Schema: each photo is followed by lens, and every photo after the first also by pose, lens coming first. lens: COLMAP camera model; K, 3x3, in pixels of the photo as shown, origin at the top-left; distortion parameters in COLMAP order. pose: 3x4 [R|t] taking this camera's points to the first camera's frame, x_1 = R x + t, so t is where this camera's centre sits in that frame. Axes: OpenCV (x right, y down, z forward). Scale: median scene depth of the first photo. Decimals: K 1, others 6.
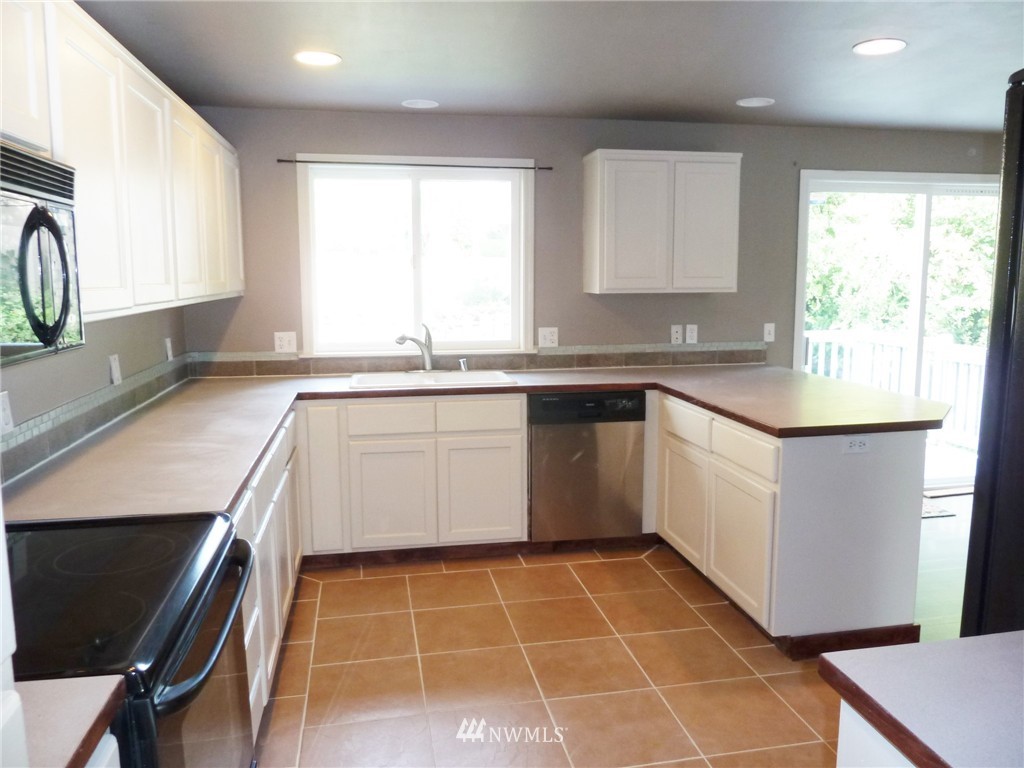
lens RADIAL K [[762.5, 0, 514.0], [0, 762.5, 383.5], [0, 0, 1]] dist [-0.045316, 0.020410]
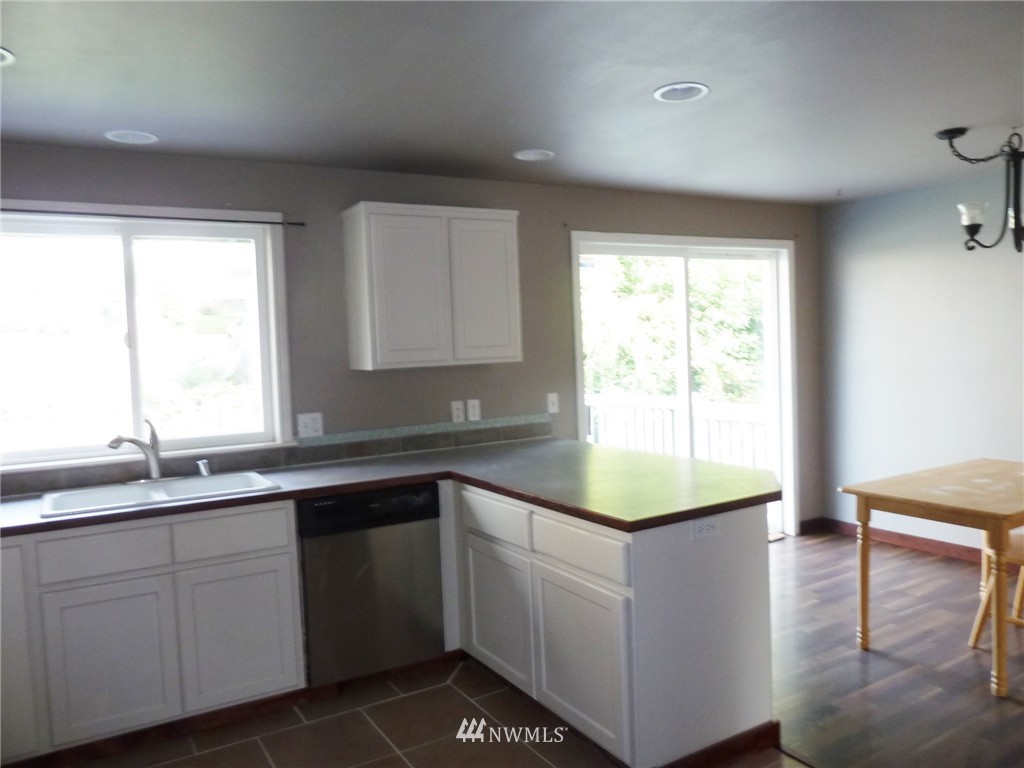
lens RADIAL K [[762.5, 0, 514.0], [0, 762.5, 383.5], [0, 0, 1]] dist [-0.045316, 0.020410]
pose [[0.936421, -0.048565, 0.347502, -0.034286], [0.081278, 0.993461, -0.080182, -0.022509], [-0.341335, 0.103328, 0.934245, 0.160014]]
